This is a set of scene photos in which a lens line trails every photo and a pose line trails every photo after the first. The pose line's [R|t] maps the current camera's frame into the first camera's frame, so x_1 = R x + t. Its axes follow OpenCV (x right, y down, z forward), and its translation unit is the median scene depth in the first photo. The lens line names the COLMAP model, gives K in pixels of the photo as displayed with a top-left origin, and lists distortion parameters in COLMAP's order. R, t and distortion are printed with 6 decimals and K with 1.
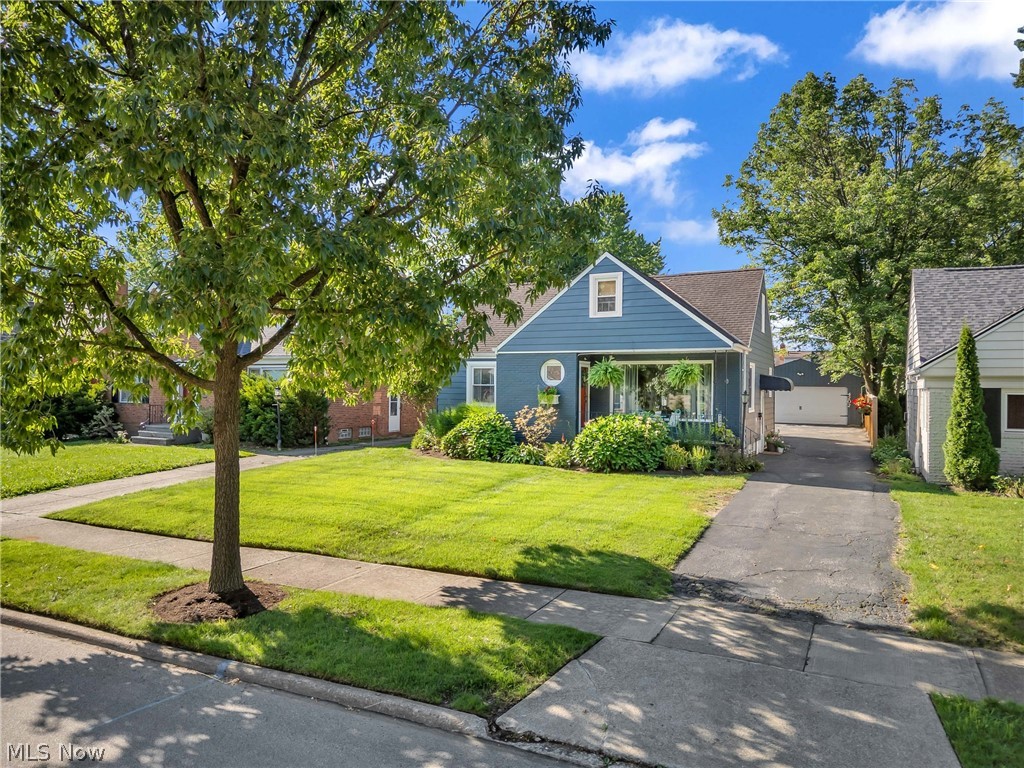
lens RADIAL K [[723.7, 0, 512.0], [0, 723.7, 384.0], [0, 0, 1]] dist [0.046618, -0.004307]
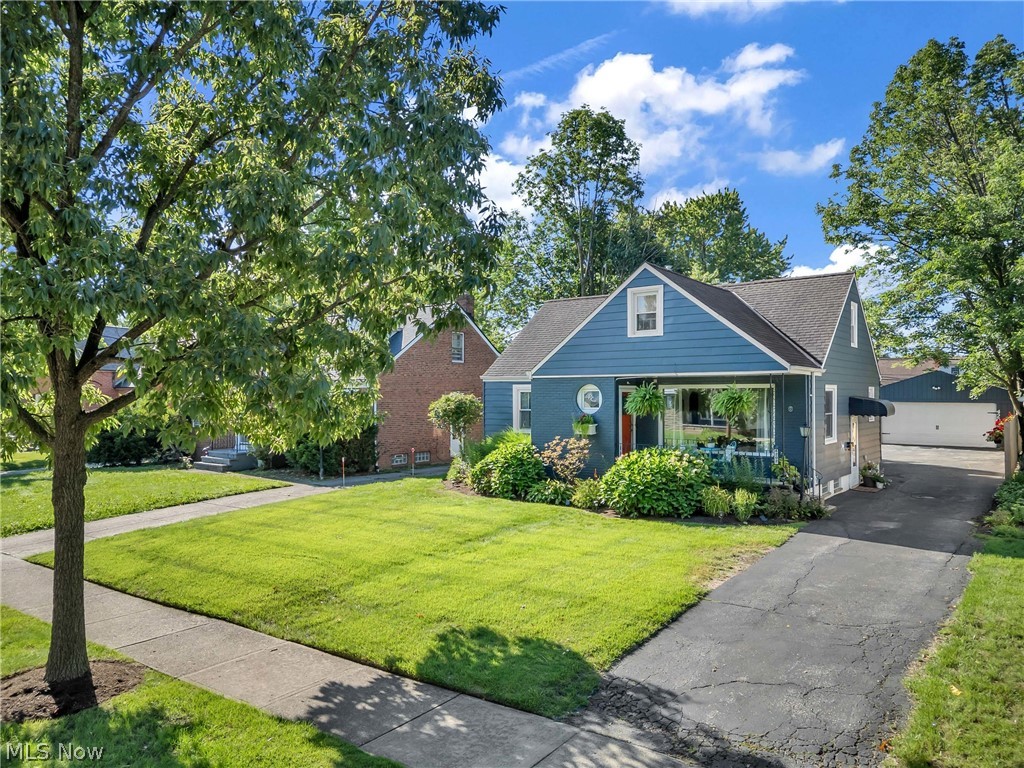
lens RADIAL K [[736.5, 0, 516.1], [0, 736.5, 384.8], [0, 0, 1]] dist [0.048431, -0.028829]
pose [[0.983352, -0.011496, -0.181345, 0.138870], [0.009551, 0.999887, -0.011596, -0.024991], [0.181458, 0.009671, 0.983351, 0.091727]]
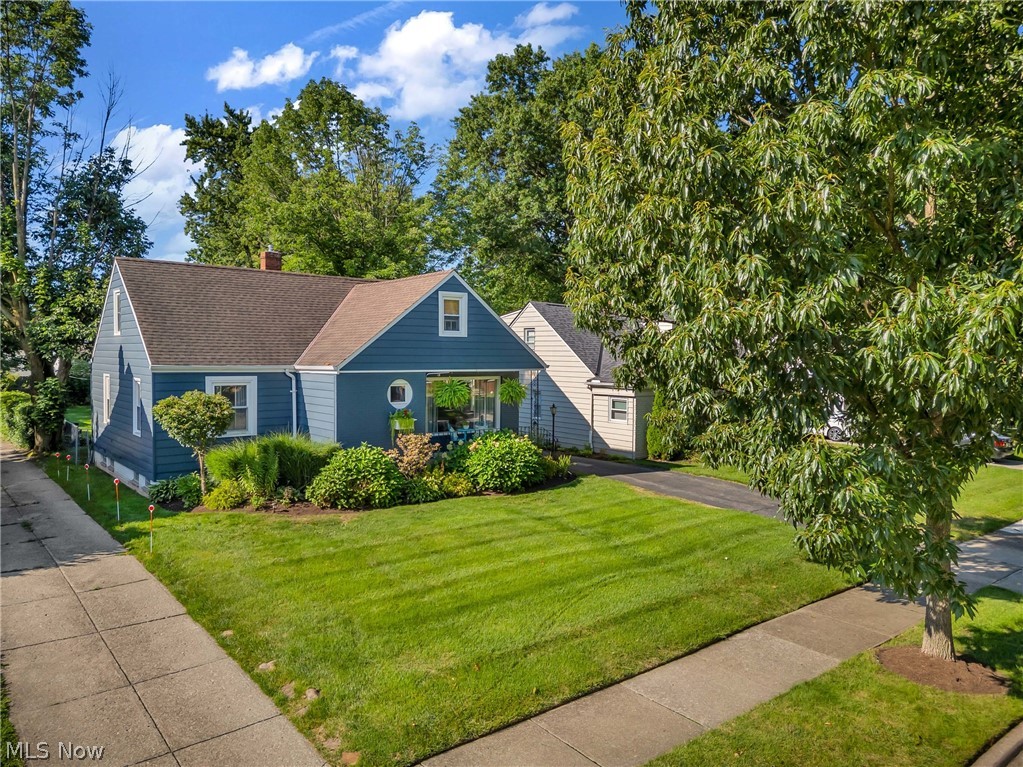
lens RADIAL K [[735.7, 0, 515.6], [0, 735.7, 384.3], [0, 0, 1]] dist [0.048431, -0.028829]
pose [[0.425115, -0.045516, 0.903994, -0.756601], [-0.010312, 0.998426, 0.055120, -0.084605], [-0.905081, -0.032755, 0.423977, 0.502173]]
